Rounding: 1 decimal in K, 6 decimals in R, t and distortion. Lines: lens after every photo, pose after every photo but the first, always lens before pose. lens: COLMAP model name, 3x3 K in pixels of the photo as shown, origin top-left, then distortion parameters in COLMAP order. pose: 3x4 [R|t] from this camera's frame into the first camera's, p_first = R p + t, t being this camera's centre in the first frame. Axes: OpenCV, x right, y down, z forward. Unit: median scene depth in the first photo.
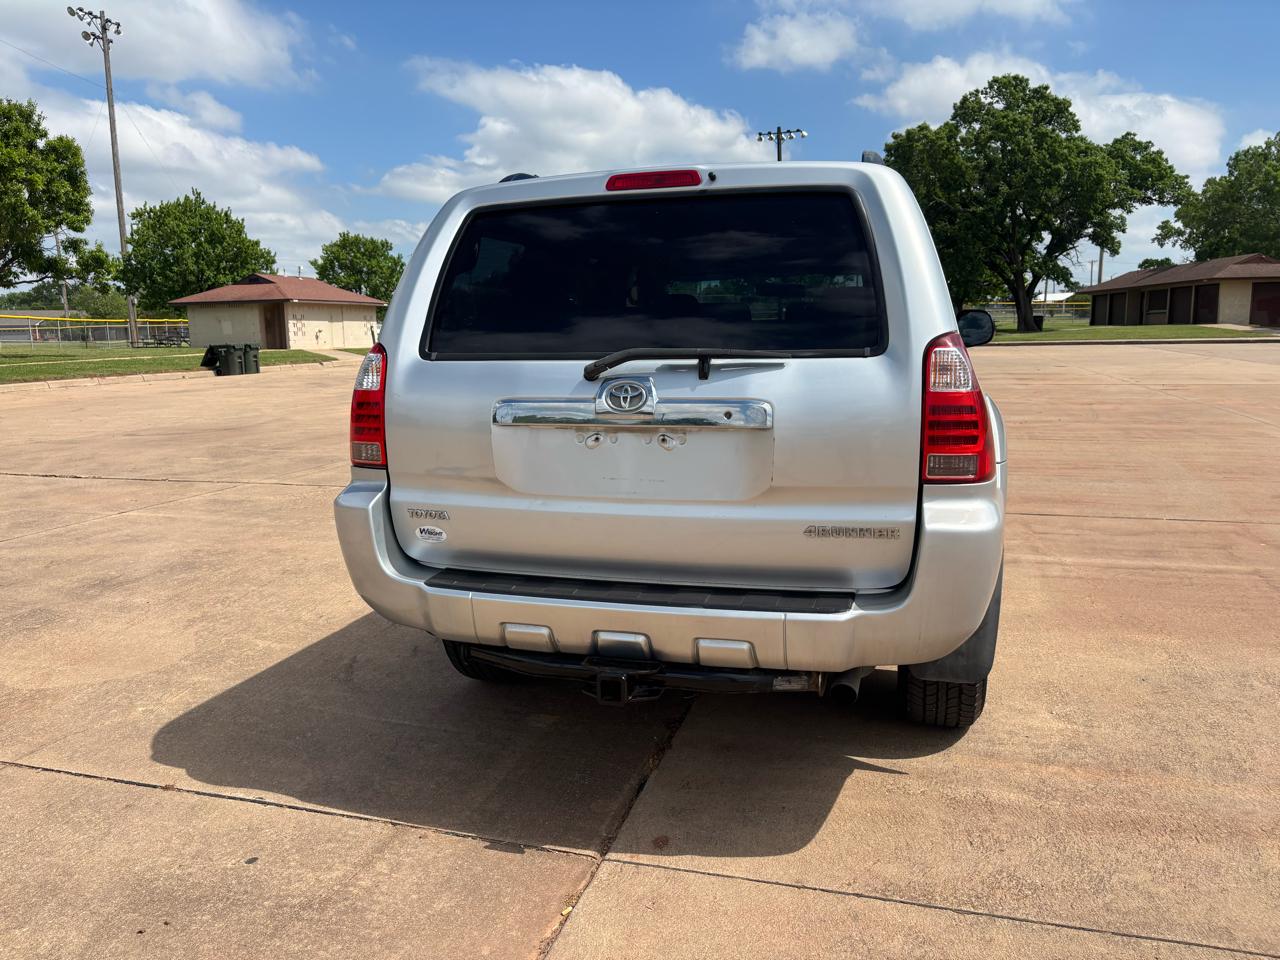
lens RADIAL K [[967.6, 0, 633.0], [0, 967.6, 478.7], [0, 0, 1]] dist [0.035365, -0.028145]
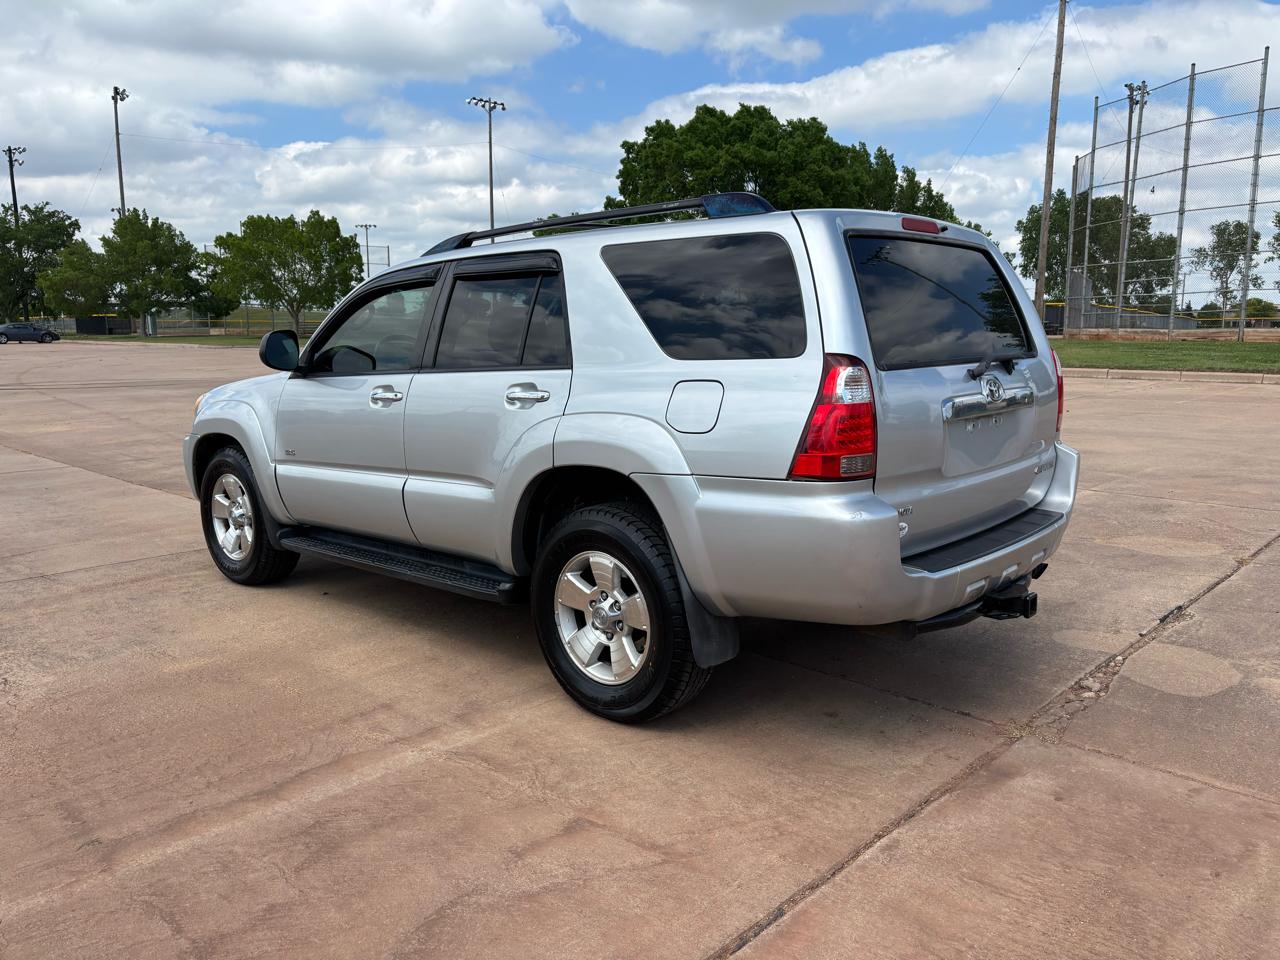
lens RADIAL K [[967.6, 0, 650.0], [0, 967.6, 475.7], [0, 0, 1]] dist [0.035365, -0.028145]
pose [[-0.446301, 0.159453, -0.880562, 0.915551], [-0.124078, 0.963467, 0.237352, -0.248554], [0.886239, 0.215189, -0.410212, 1.396011]]
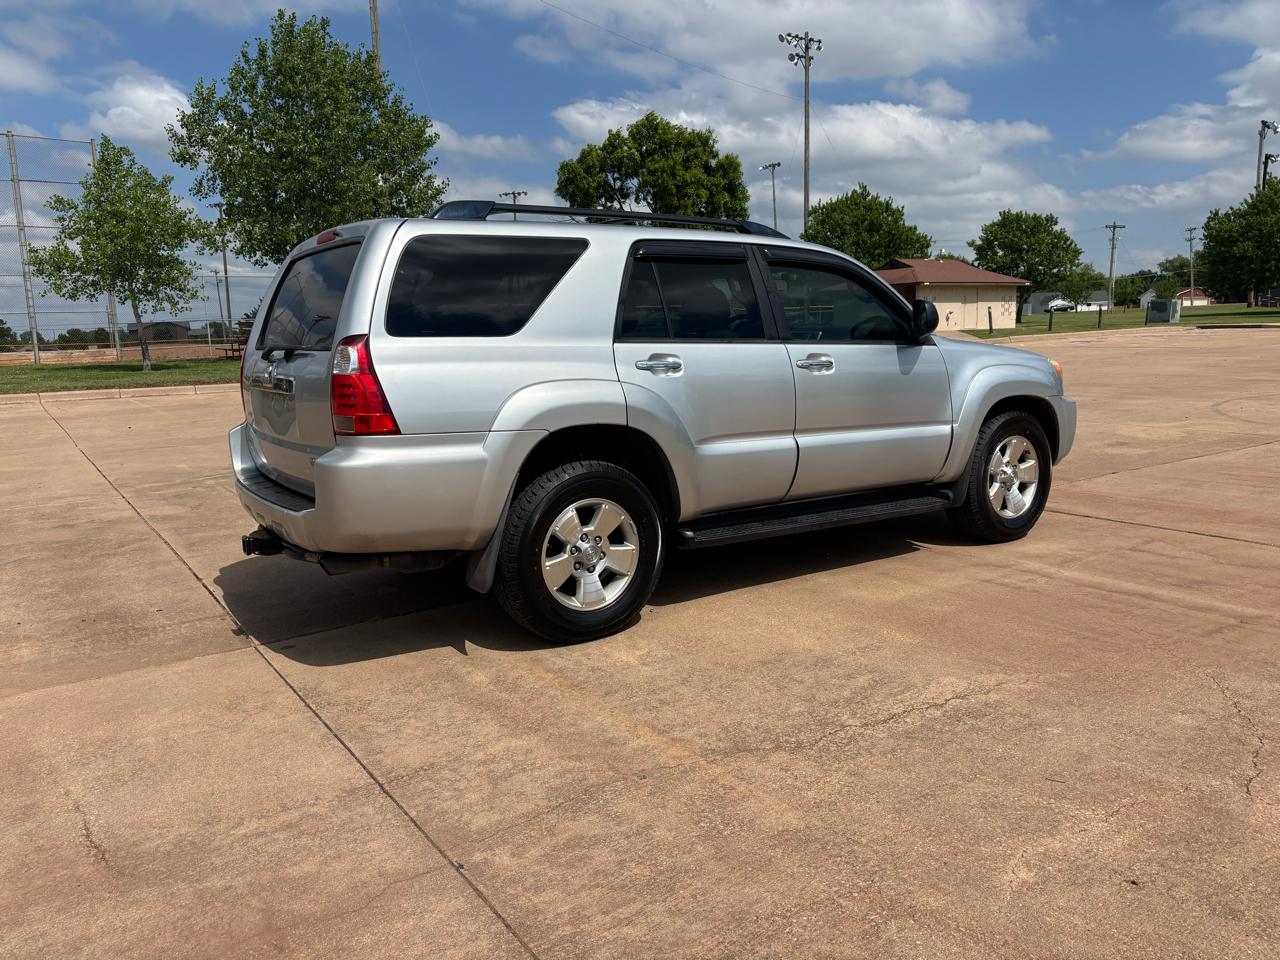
lens RADIAL K [[967.6, 0, 630.2], [0, 967.6, 480.2], [0, 0, 1]] dist [0.035365, -0.028145]
pose [[0.768282, 0.092982, -0.633322, 0.730099], [-0.079136, 0.995600, 0.050171, -0.016234], [0.635201, 0.011573, 0.772260, 0.050224]]
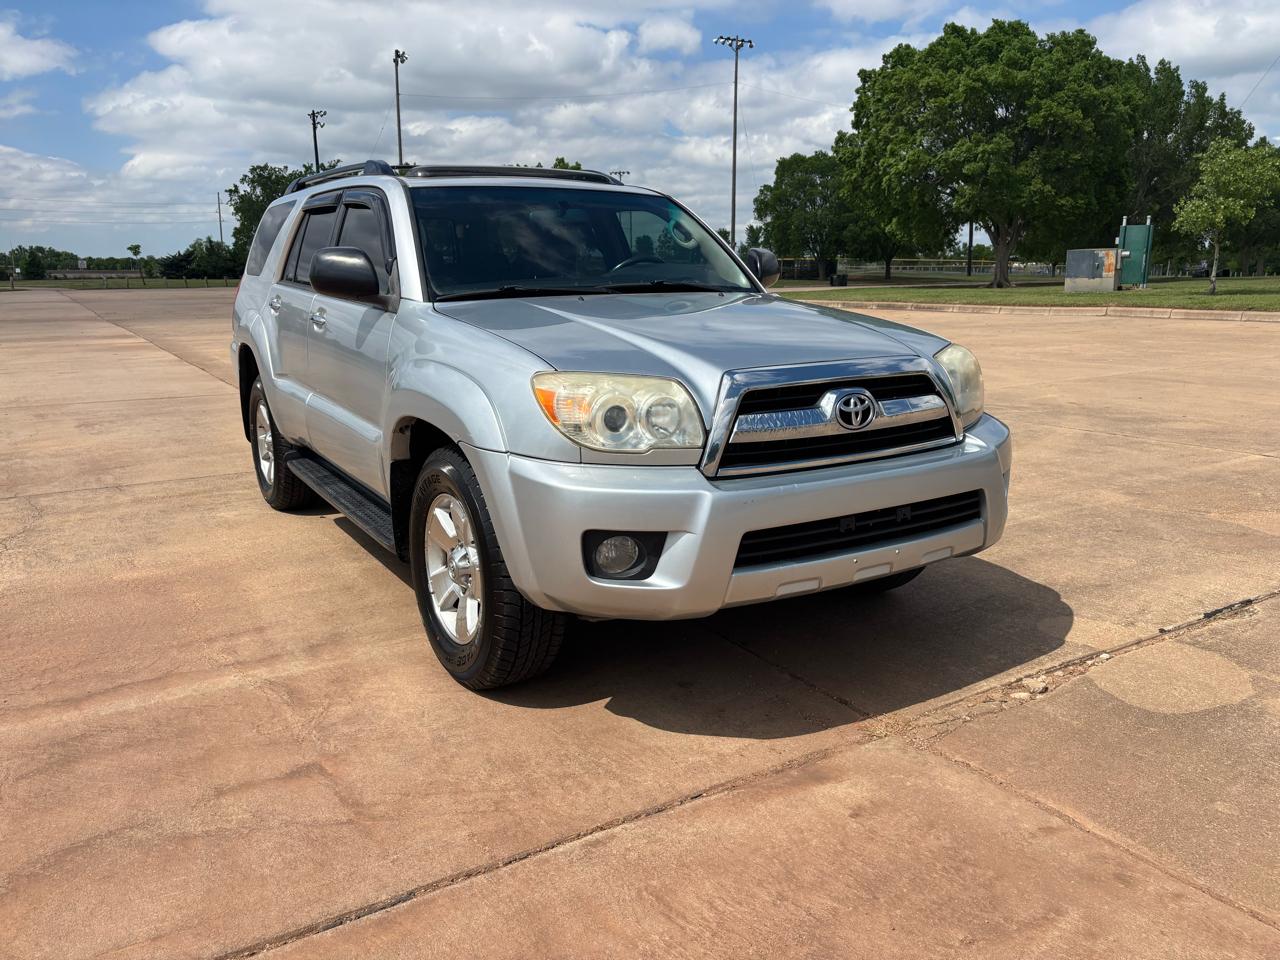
lens RADIAL K [[967.6, 0, 635.7], [0, 967.6, 473.0], [0, 0, 1]] dist [0.035365, -0.028145]
pose [[-0.669279, 0.176152, -0.721829, 0.716119], [-0.092040, 0.944352, 0.315796, -0.250968], [0.737289, 0.277793, -0.615822, 1.573770]]
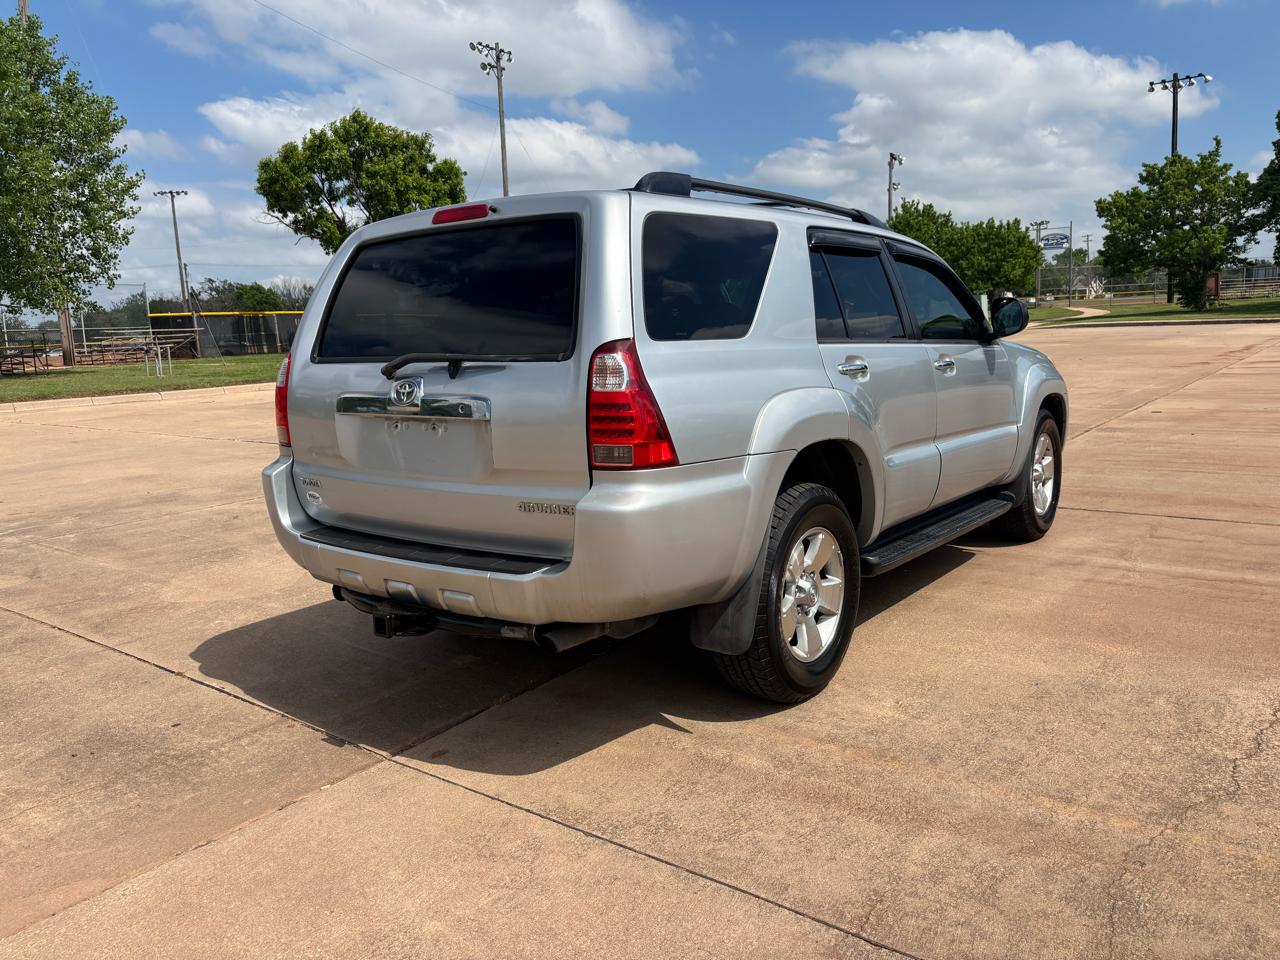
lens RADIAL K [[967.6, 0, 633.1], [0, 967.6, 476.1], [0, 0, 1]] dist [0.035365, -0.028145]
pose [[0.932313, 0.034021, -0.360048, 0.340948], [-0.029230, 0.999397, 0.018743, -0.004473], [0.360468, -0.006951, 0.932746, -0.029439]]
